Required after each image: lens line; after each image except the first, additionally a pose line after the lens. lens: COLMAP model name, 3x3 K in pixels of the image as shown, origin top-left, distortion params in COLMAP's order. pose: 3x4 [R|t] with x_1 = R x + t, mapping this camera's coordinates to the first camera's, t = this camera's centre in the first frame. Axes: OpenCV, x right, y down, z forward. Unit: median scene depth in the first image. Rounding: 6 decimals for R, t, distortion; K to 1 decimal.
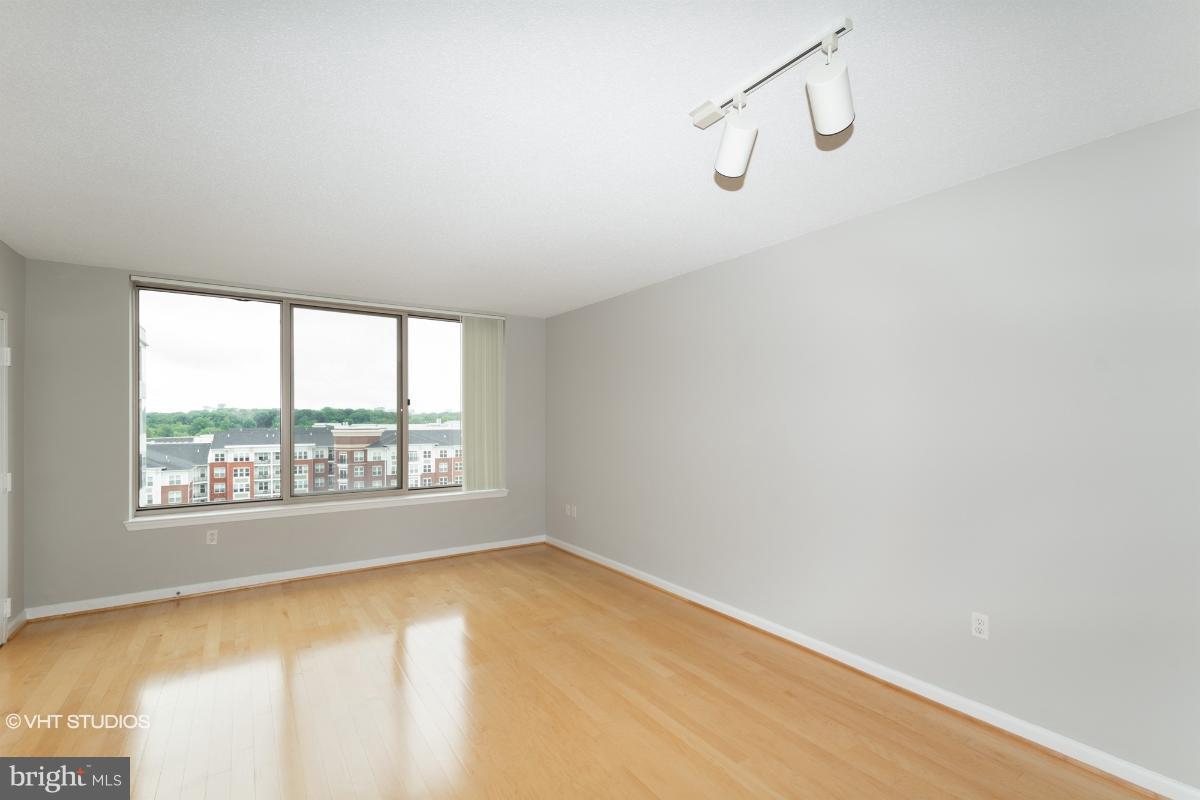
lens RADIAL K [[537.0, 0, 613.2], [0, 537.0, 415.4], [0, 0, 1]] dist [0.017527, -0.003975]
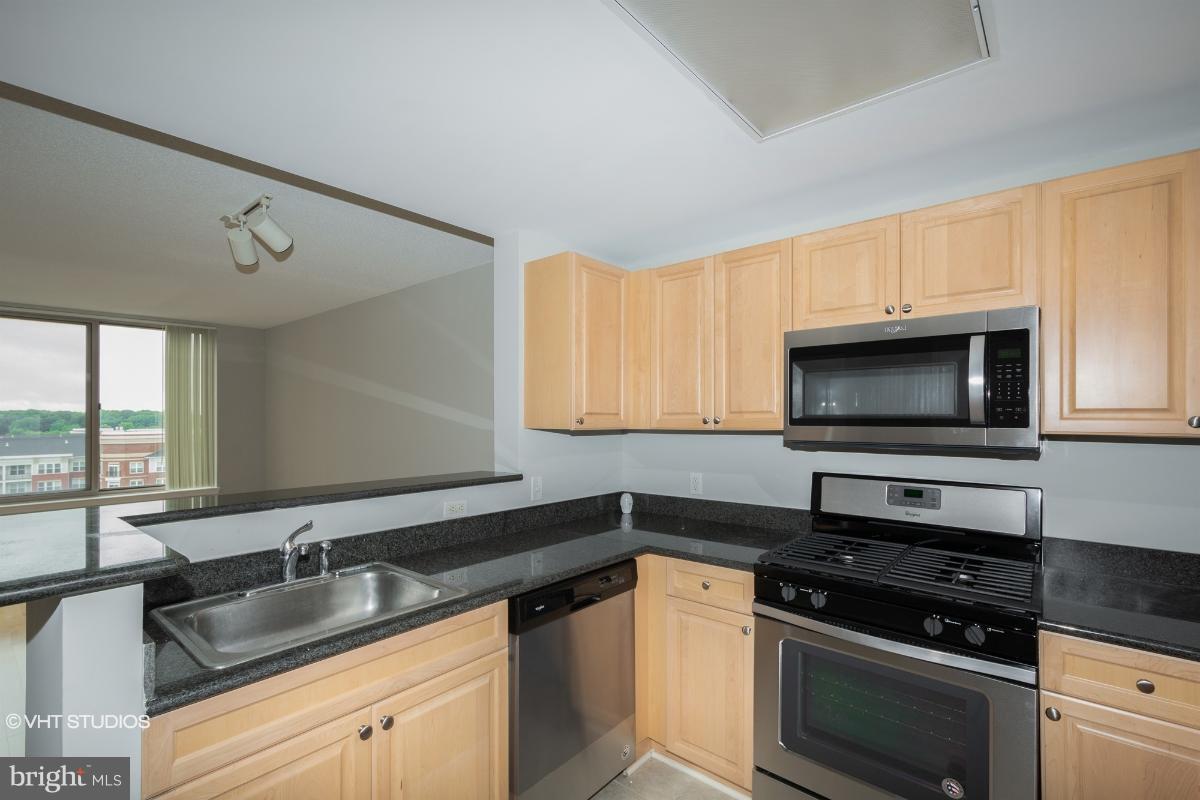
lens RADIAL K [[537.0, 0, 613.1], [0, 537.0, 414.8], [0, 0, 1]] dist [0.017527, -0.003975]
pose [[0.962810, -0.000725, 0.270179, 0.303752], [0.002106, 0.999986, -0.004821, -0.000479], [-0.270172, 0.005211, 0.962798, -0.292896]]
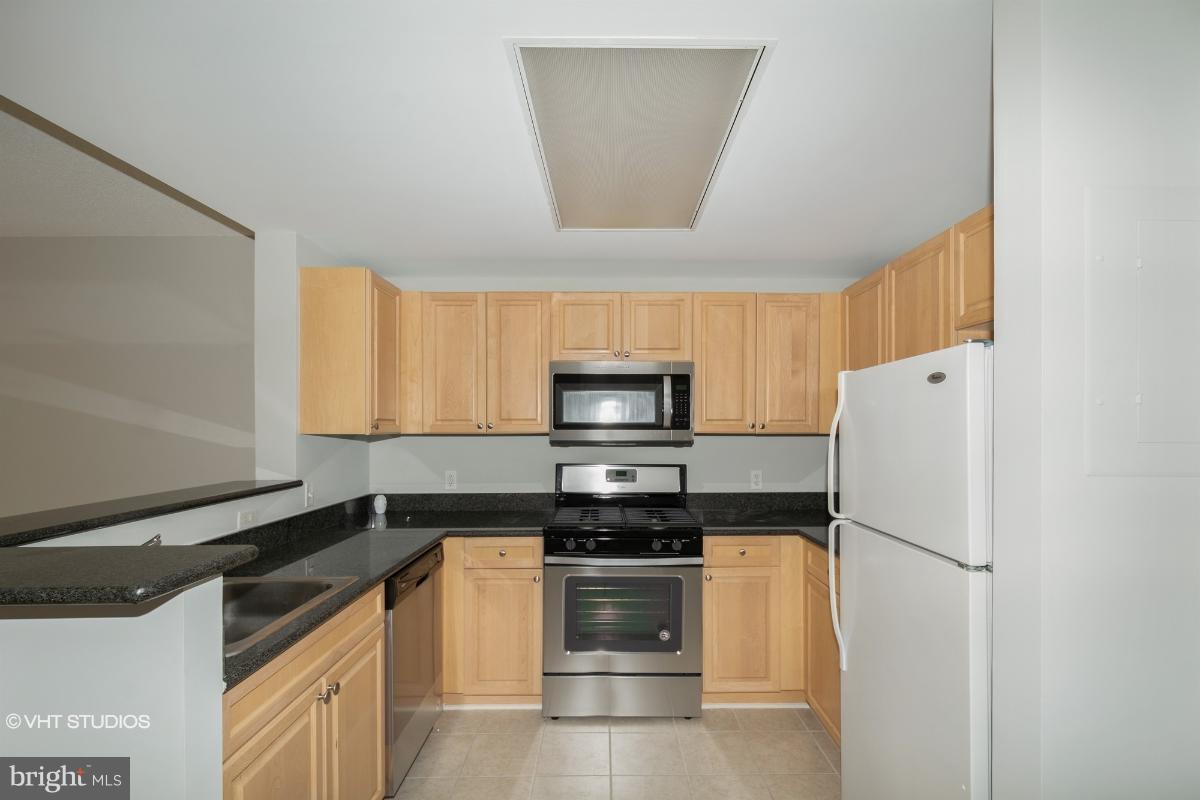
lens RADIAL K [[537.0, 0, 612.5], [0, 537.0, 423.2], [0, 0, 1]] dist [0.017527, -0.003975]
pose [[0.561285, -0.000667, 0.827623, 0.115974], [-0.000689, 0.999999, 0.001273, -0.001306], [-0.827623, -0.001285, 0.561284, -0.302993]]
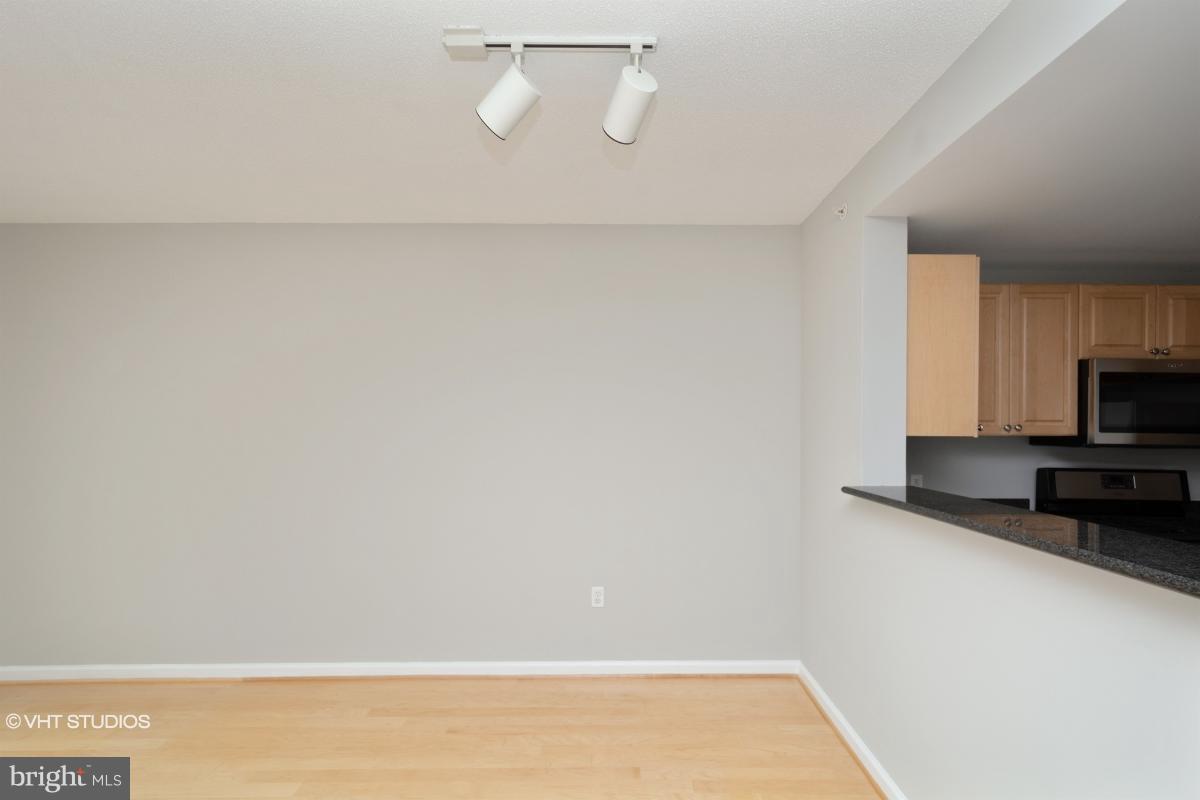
lens RADIAL K [[537.0, 0, 615.6], [0, 537.0, 422.8], [0, 0, 1]] dist [0.017527, -0.003975]
pose [[0.554612, -0.000099, 0.832109, -0.144487], [-0.006843, 0.999966, 0.004680, -0.002464], [-0.832081, -0.008289, 0.554592, 0.148697]]
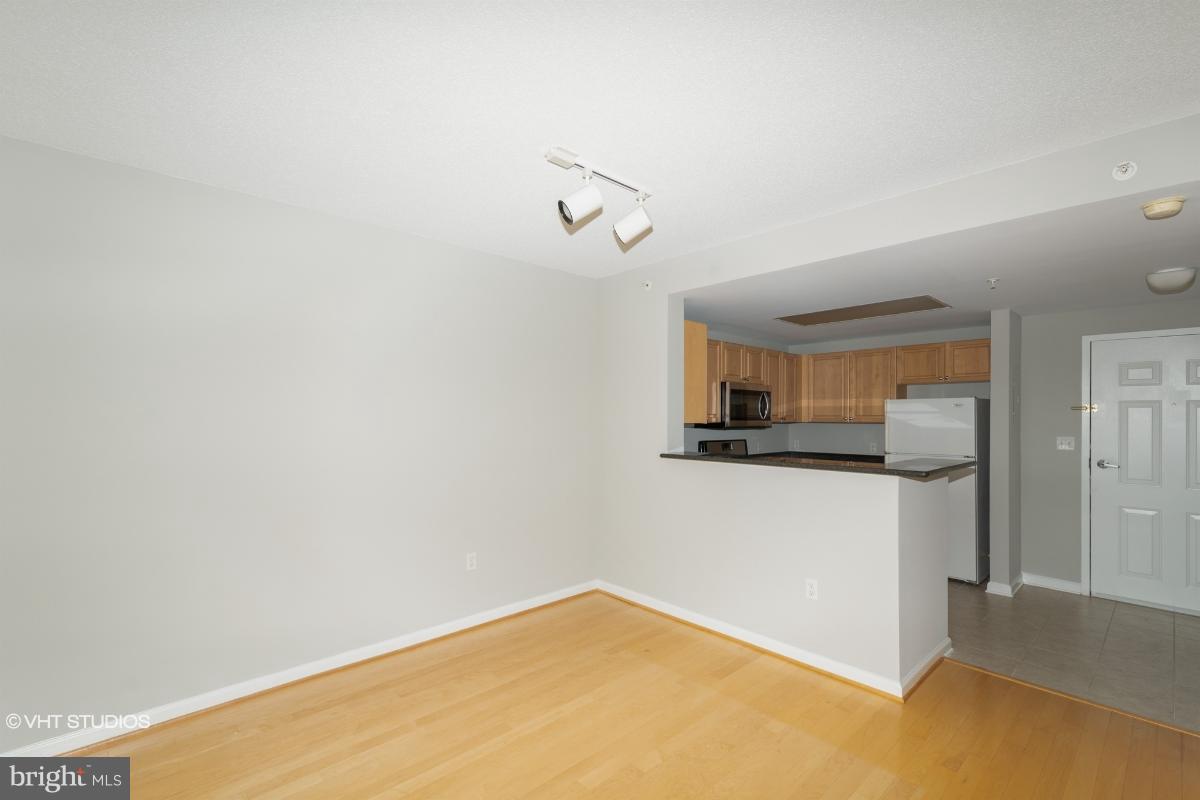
lens RADIAL K [[537.0, 0, 615.1], [0, 537.0, 416.9], [0, 0, 1]] dist [0.017527, -0.003975]
pose [[-0.162414, -0.001217, 0.986722, -0.381719], [-0.005287, 0.999986, 0.000363, 0.000309], [-0.986709, -0.005158, -0.162418, 0.413531]]
